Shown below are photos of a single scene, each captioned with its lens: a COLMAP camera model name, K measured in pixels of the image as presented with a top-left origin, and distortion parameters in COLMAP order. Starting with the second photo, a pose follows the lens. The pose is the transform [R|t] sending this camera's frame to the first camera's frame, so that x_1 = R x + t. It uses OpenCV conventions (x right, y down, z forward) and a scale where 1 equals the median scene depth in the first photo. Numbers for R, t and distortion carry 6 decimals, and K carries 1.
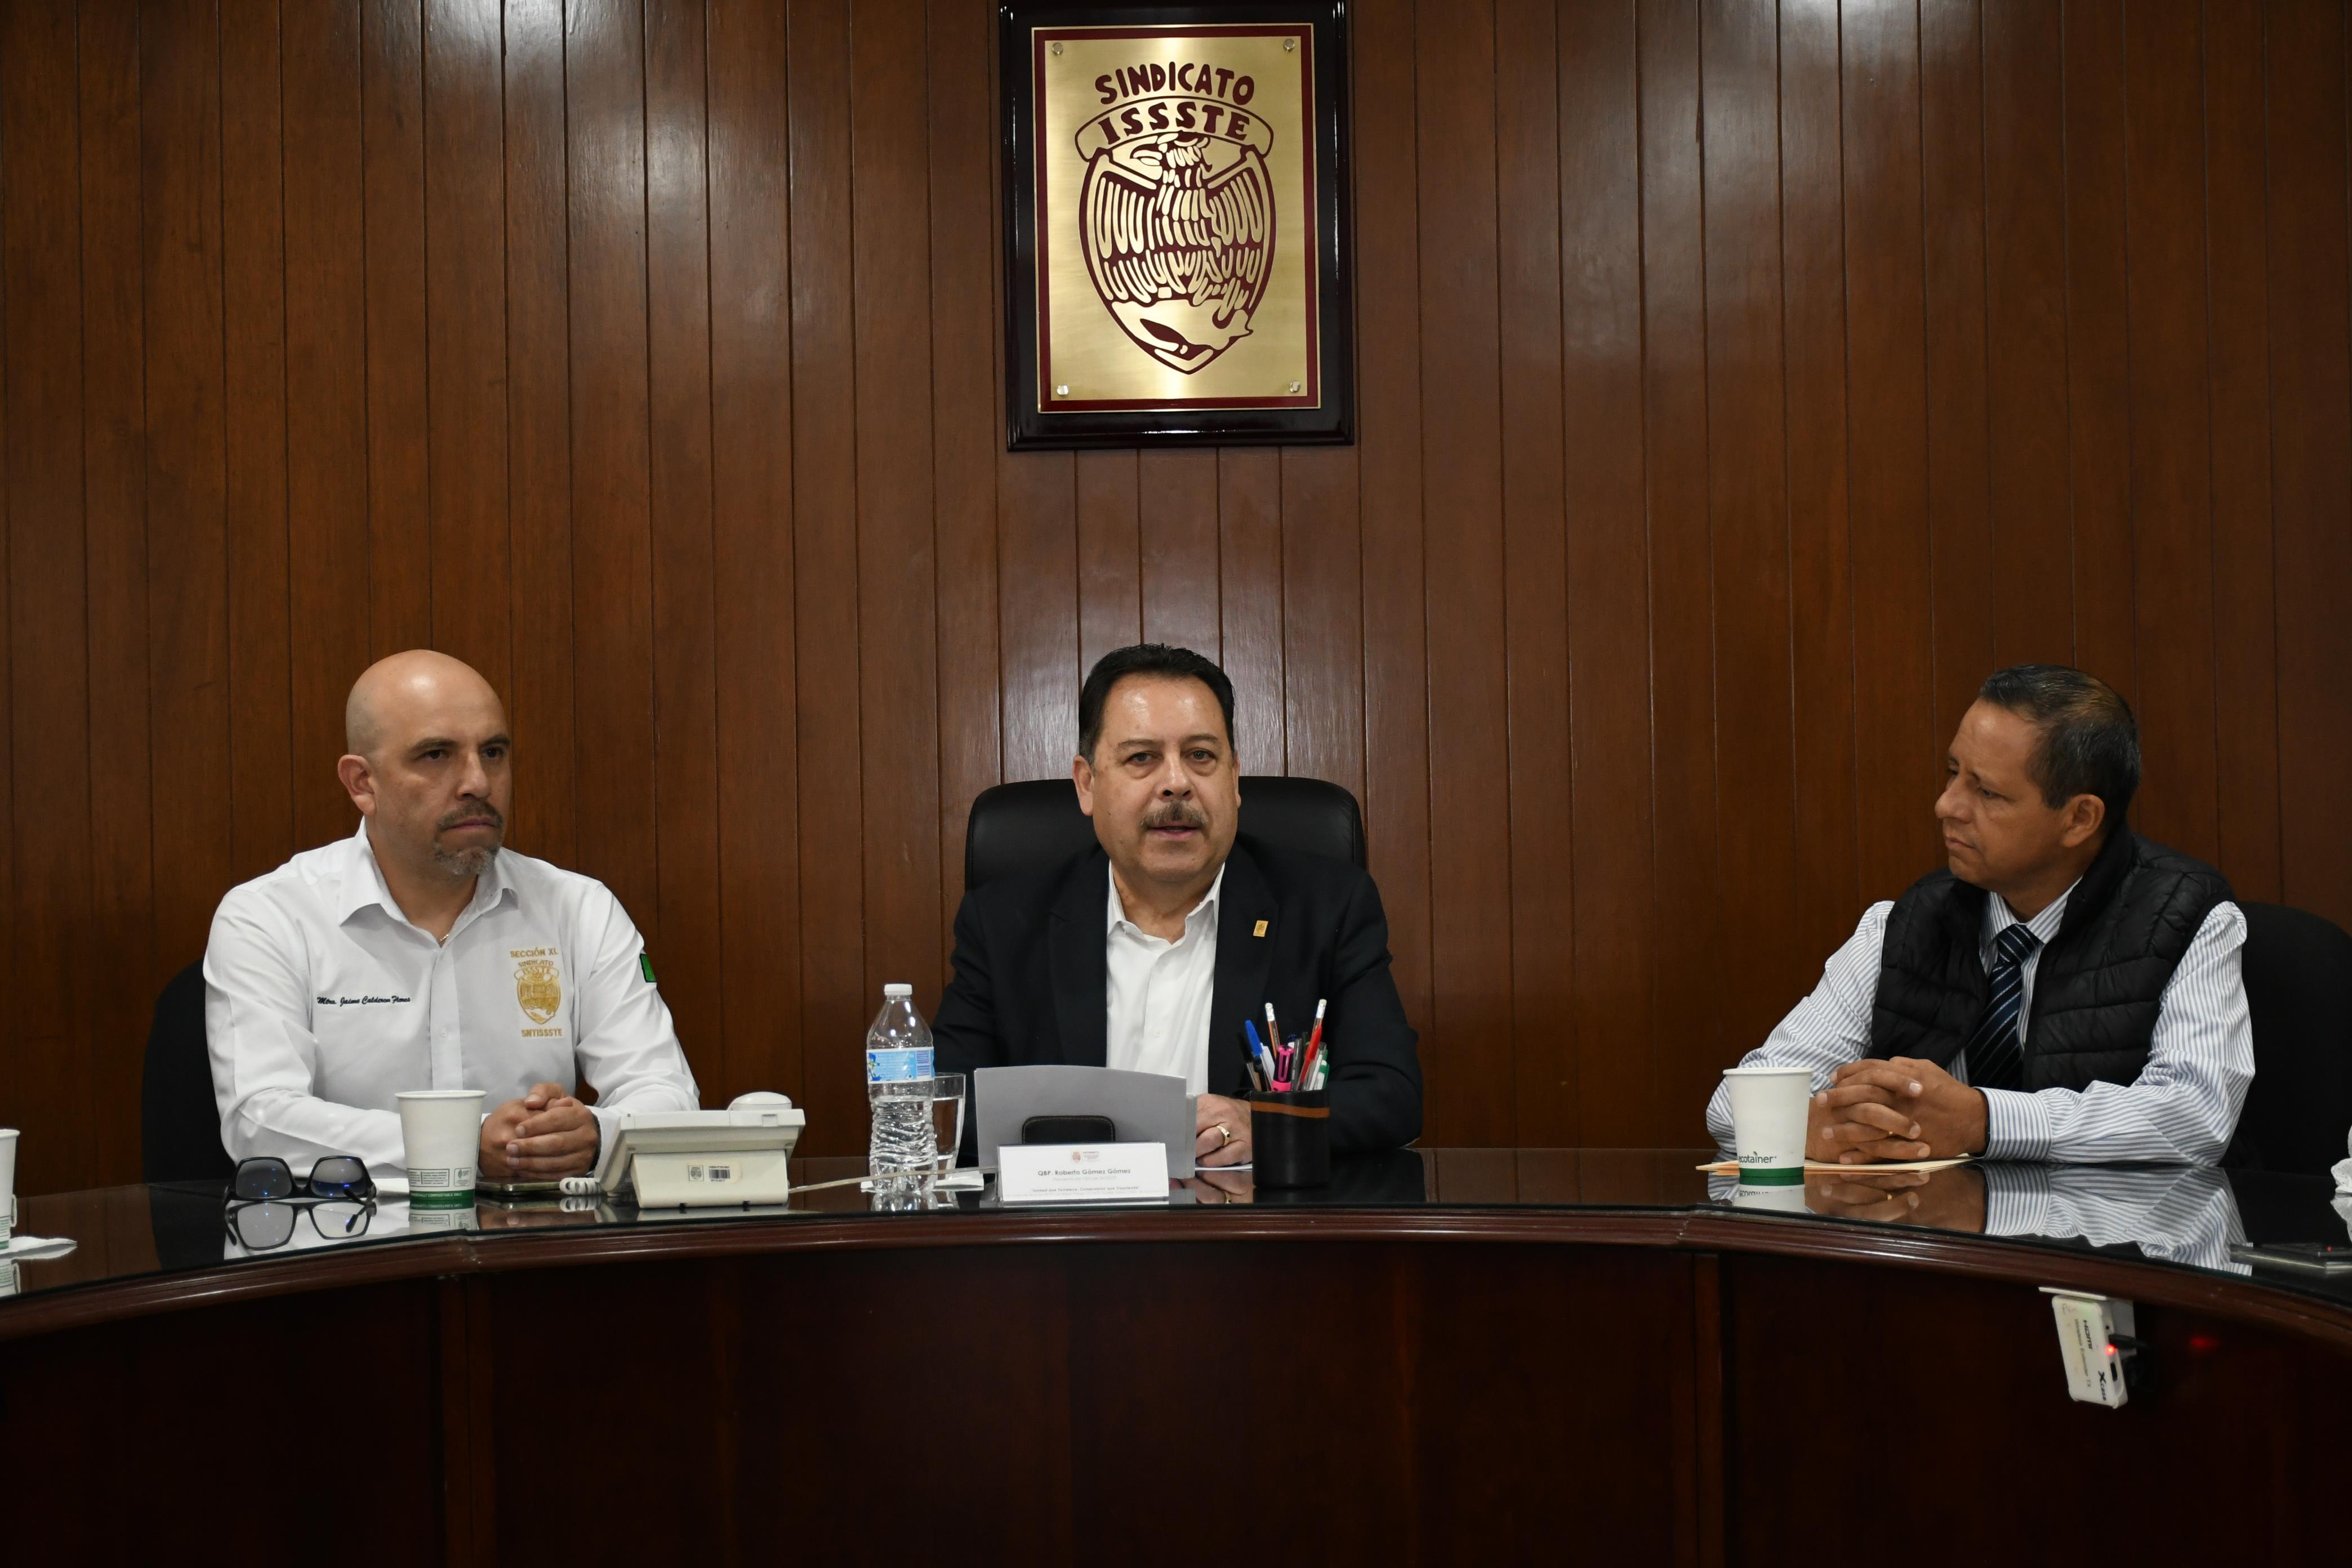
lens RADIAL K [[3788.3, 0, 1174.8], [0, 3788.3, 781.3], [0, 0, 1]] dist [-0.115596, 0.000000]
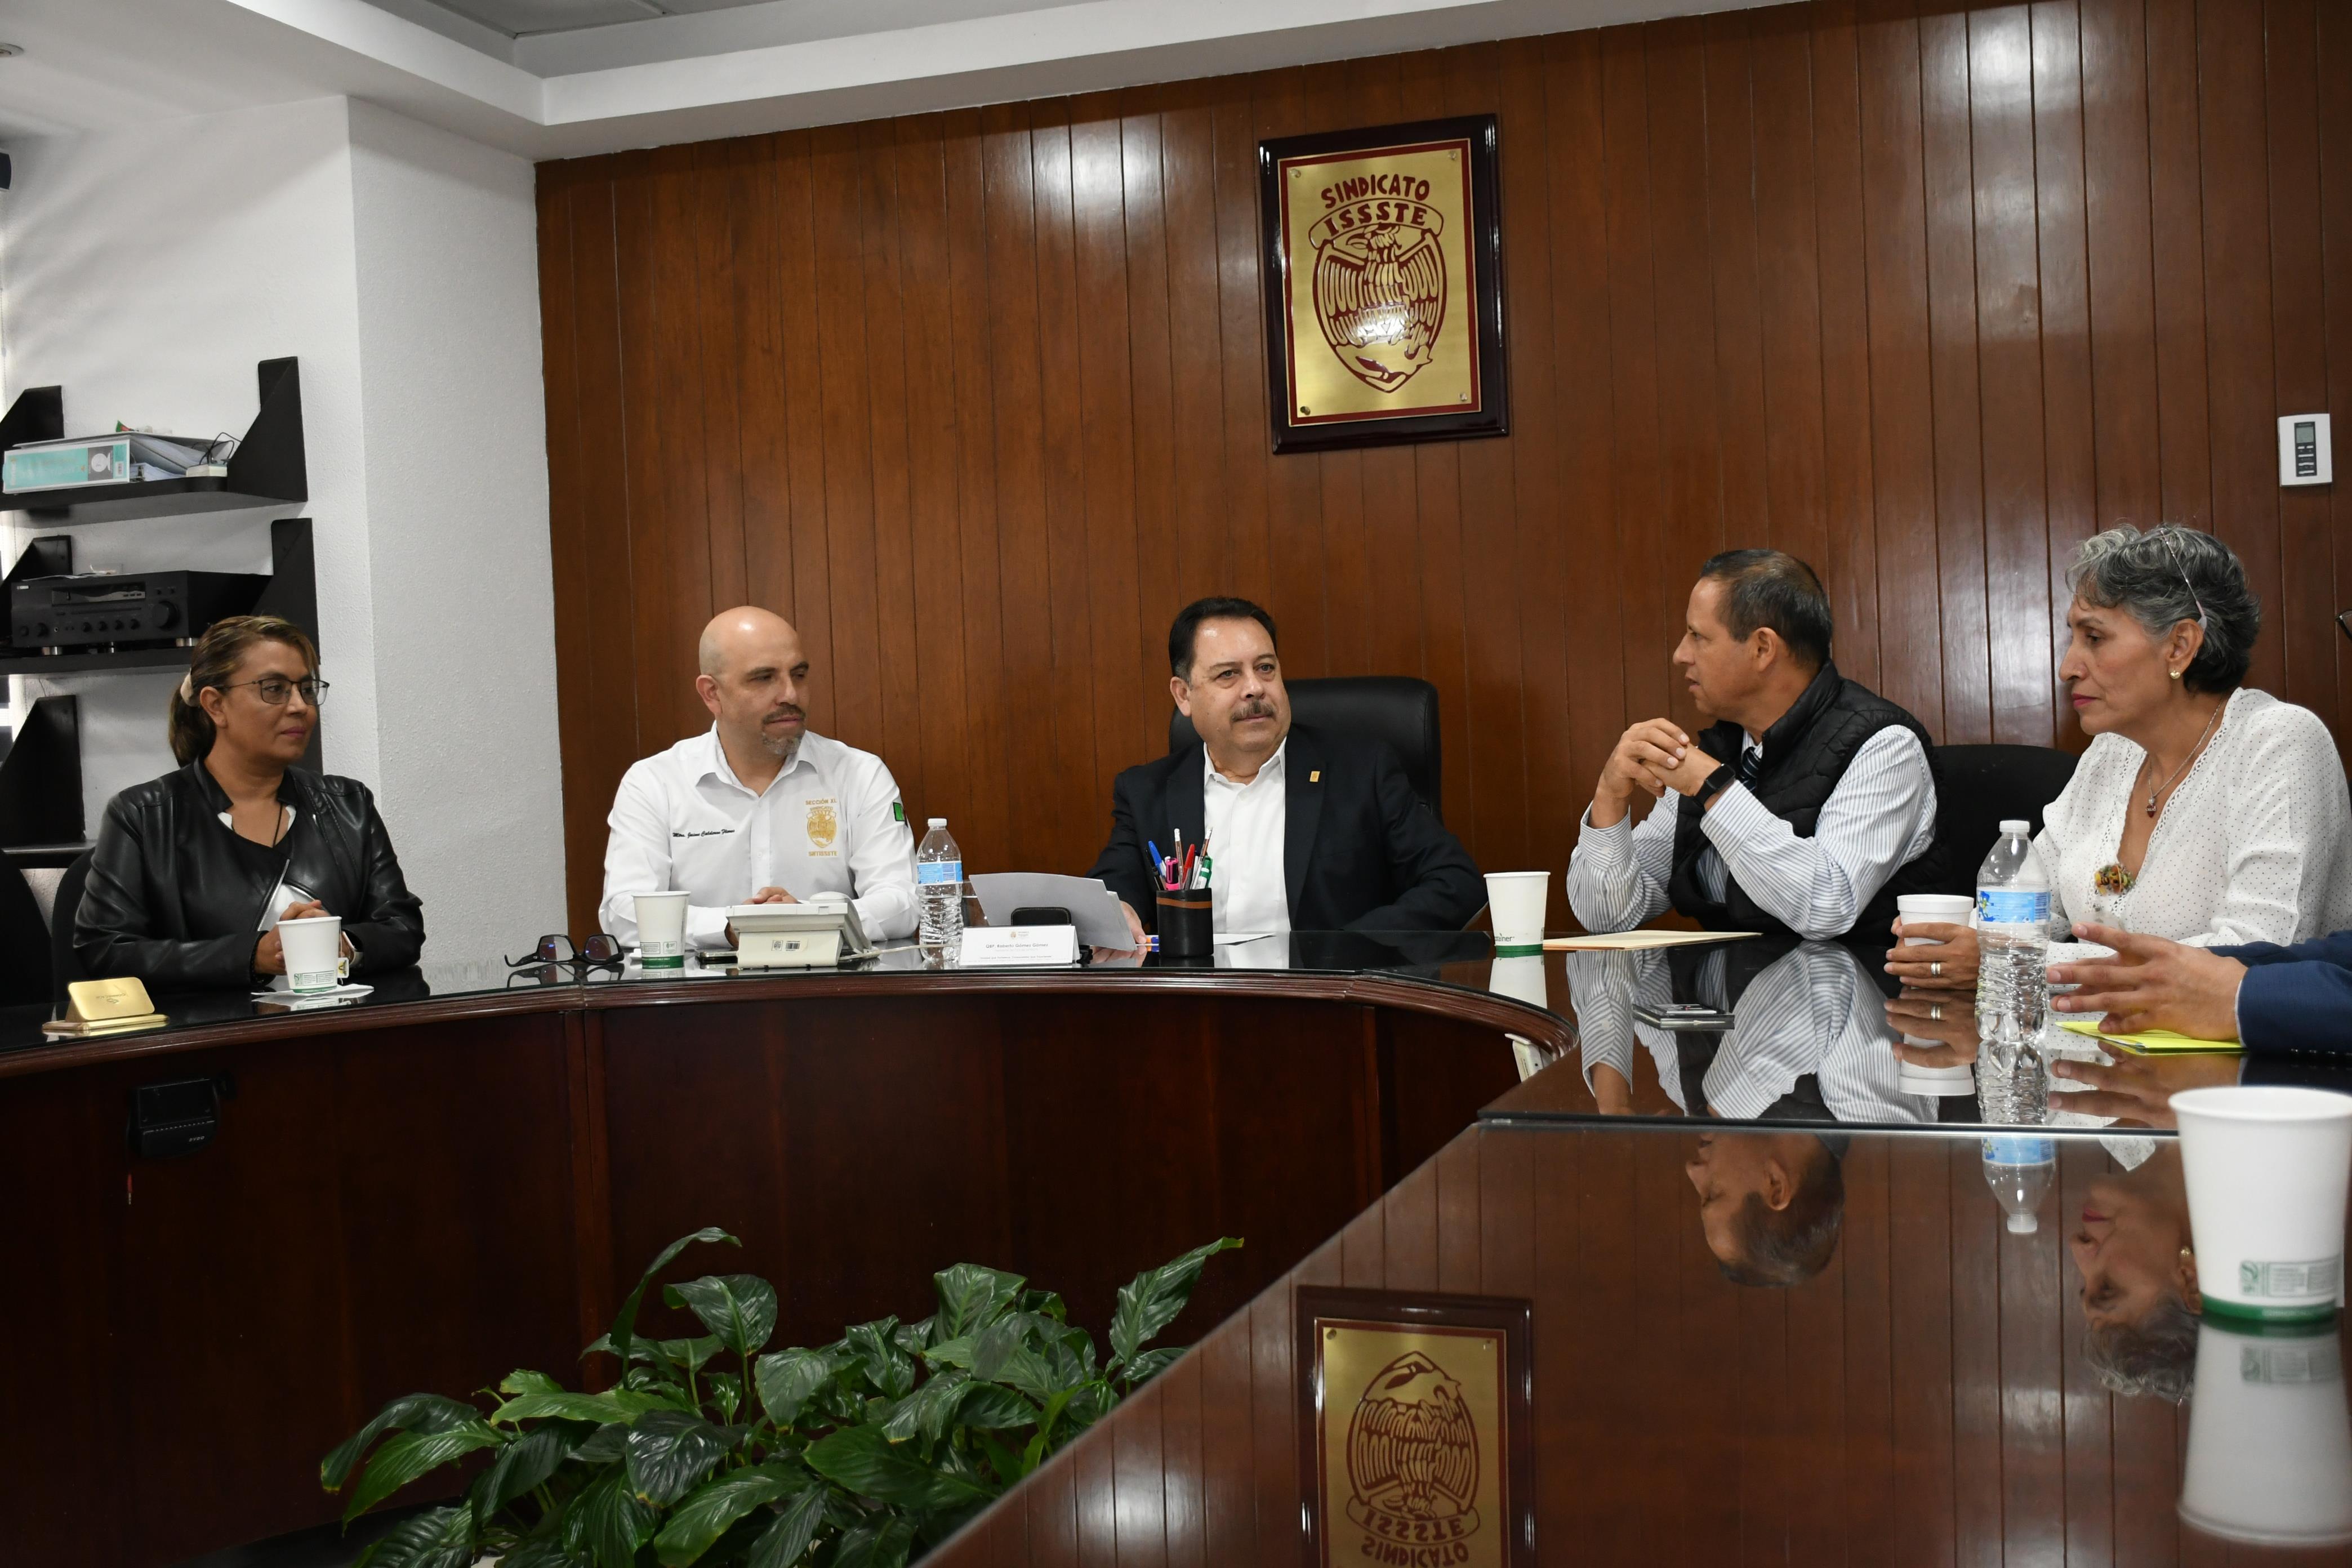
lens RADIAL K [[2498.0, 0, 1181.8], [0, 2498.0, 792.2], [0, 0, 1]] dist [-0.051609, 0.000000]
pose [[0.949417, -0.016045, -0.313608, 0.223715], [0.029256, 0.998870, 0.037466, 0.006248], [0.312652, -0.044746, 0.948813, 0.068528]]
